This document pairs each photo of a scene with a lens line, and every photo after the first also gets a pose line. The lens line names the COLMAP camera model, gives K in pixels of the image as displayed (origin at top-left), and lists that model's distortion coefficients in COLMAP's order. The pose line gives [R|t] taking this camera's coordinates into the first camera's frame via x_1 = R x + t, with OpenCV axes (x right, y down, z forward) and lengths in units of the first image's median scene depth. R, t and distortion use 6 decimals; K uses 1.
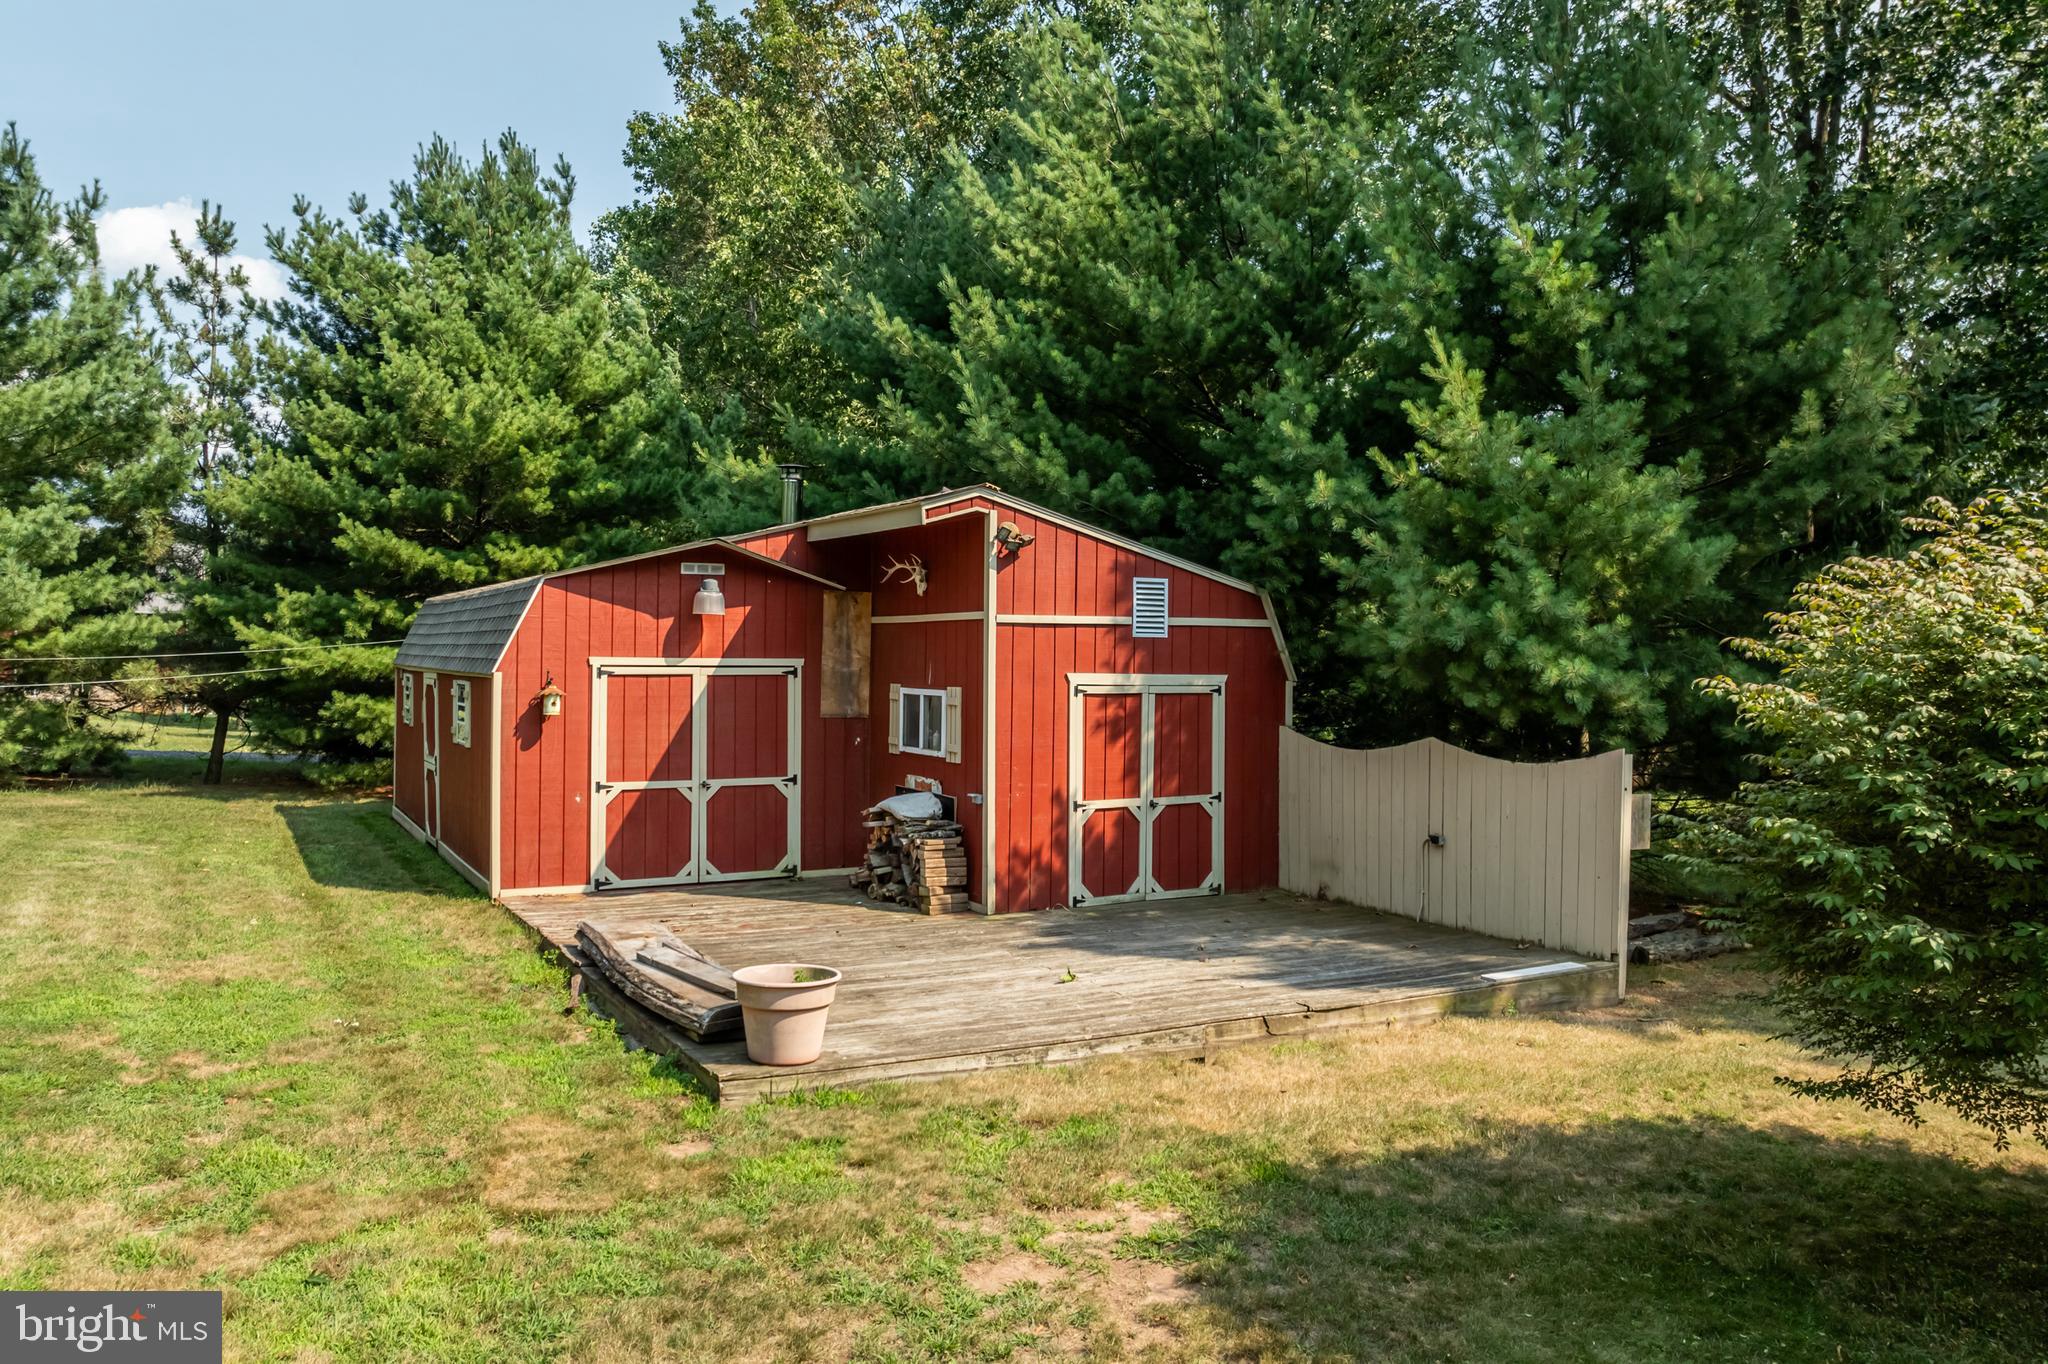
lens RADIAL K [[1503.5, 0, 1076.4], [0, 1503.5, 641.2], [0, 0, 1]] dist [0.001740, 0.002898]
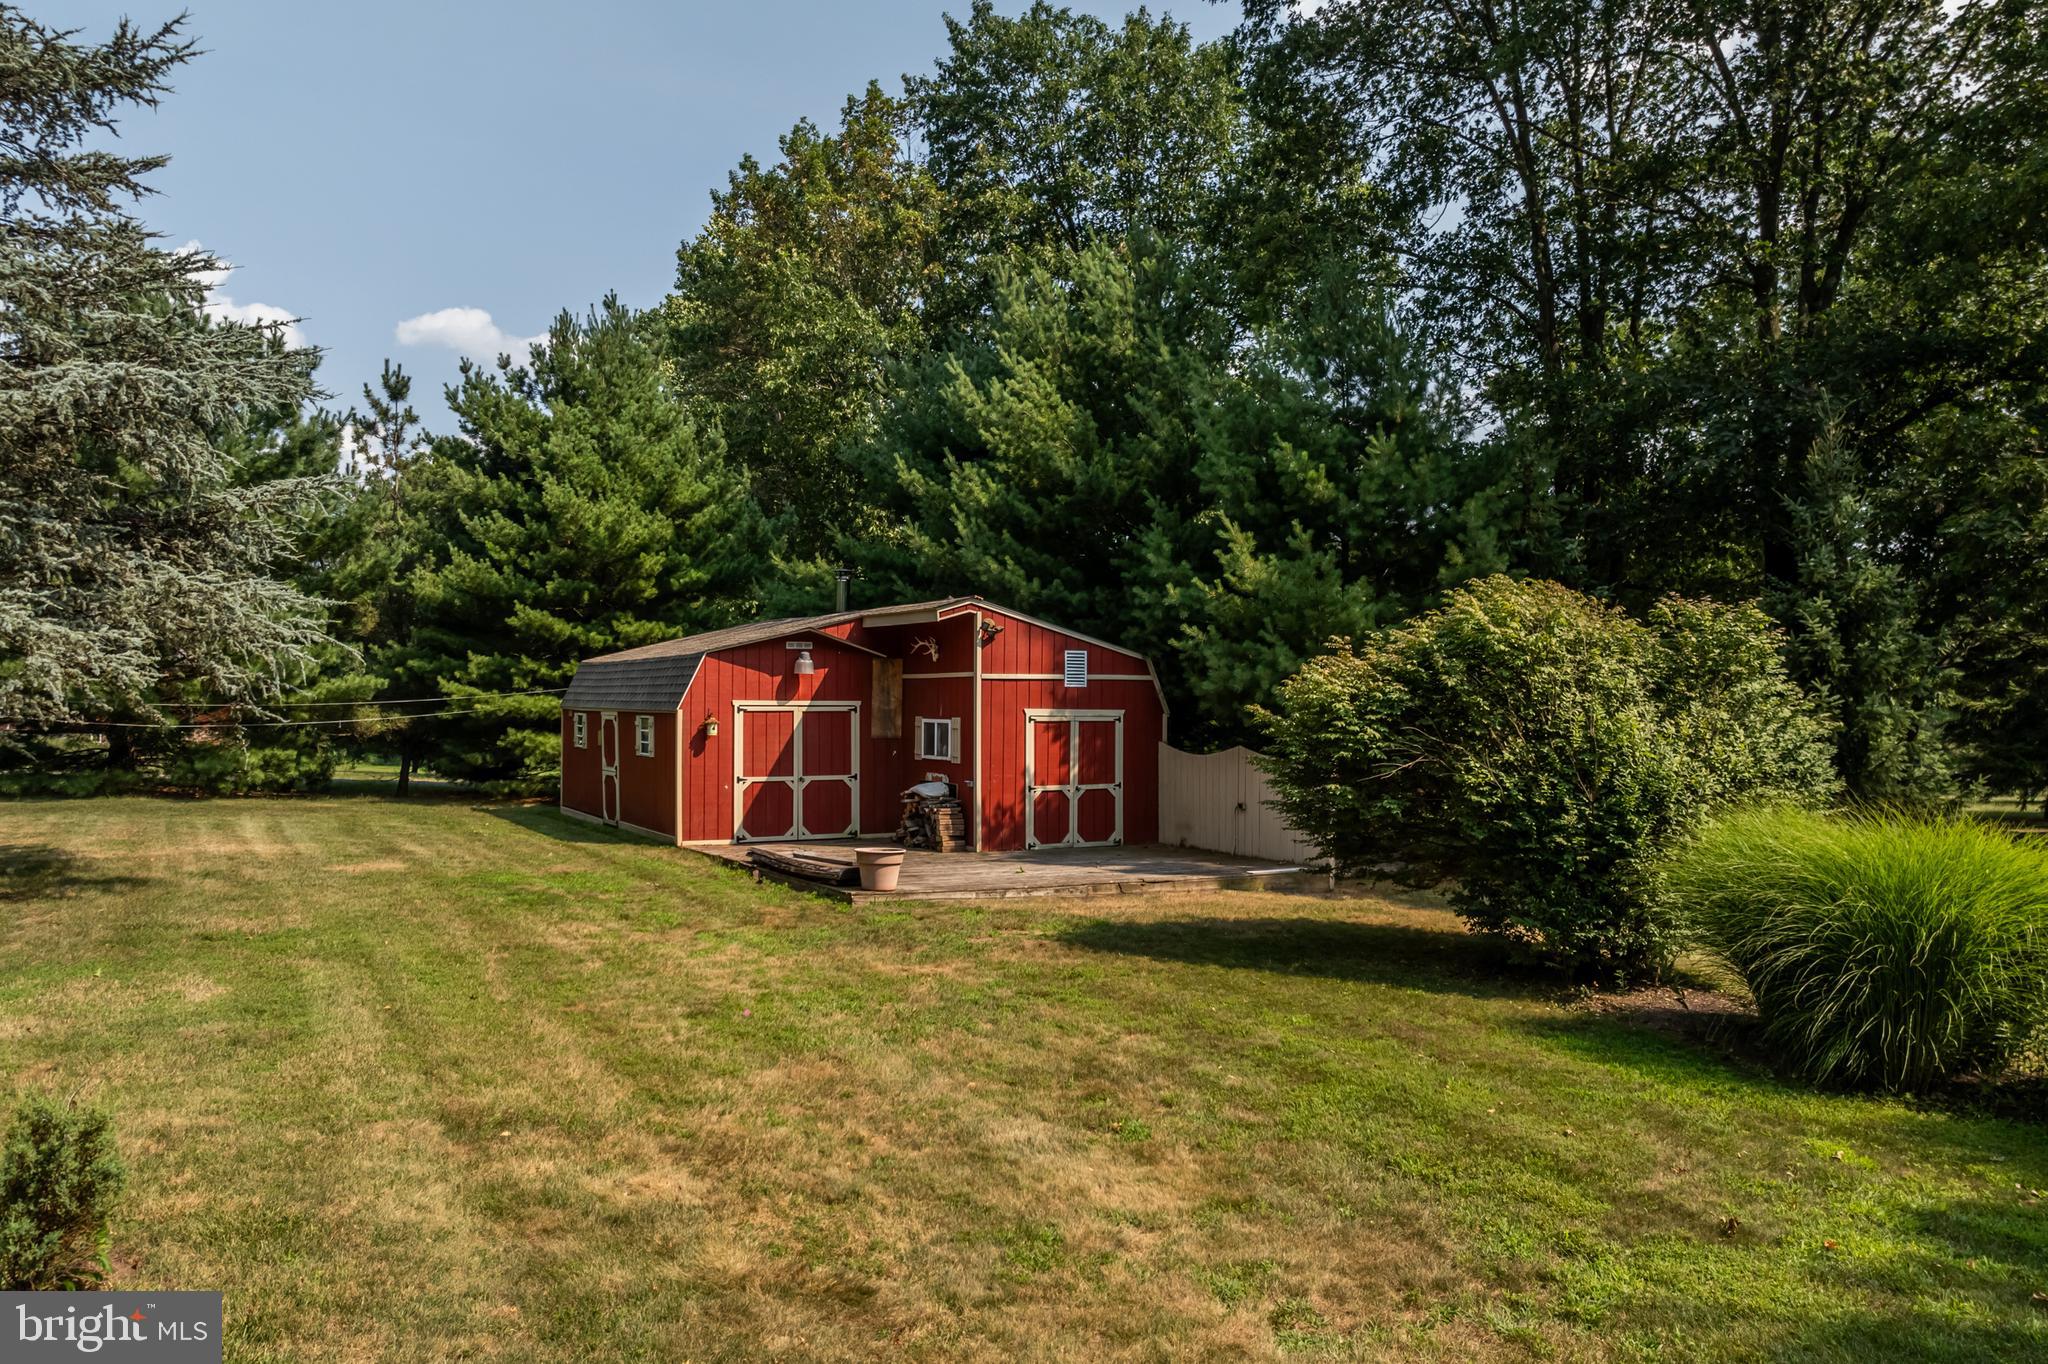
lens RADIAL K [[1444.2, 0, 1024.0], [0, 1444.2, 682.0], [0, 0, 1]] dist [-0.042601, 0.006671]
pose [[0.999605, -0.004440, -0.027750, 0.033687], [0.004325, 0.999982, -0.004223, -0.001236], [0.027768, 0.004102, 0.999606, -0.524267]]
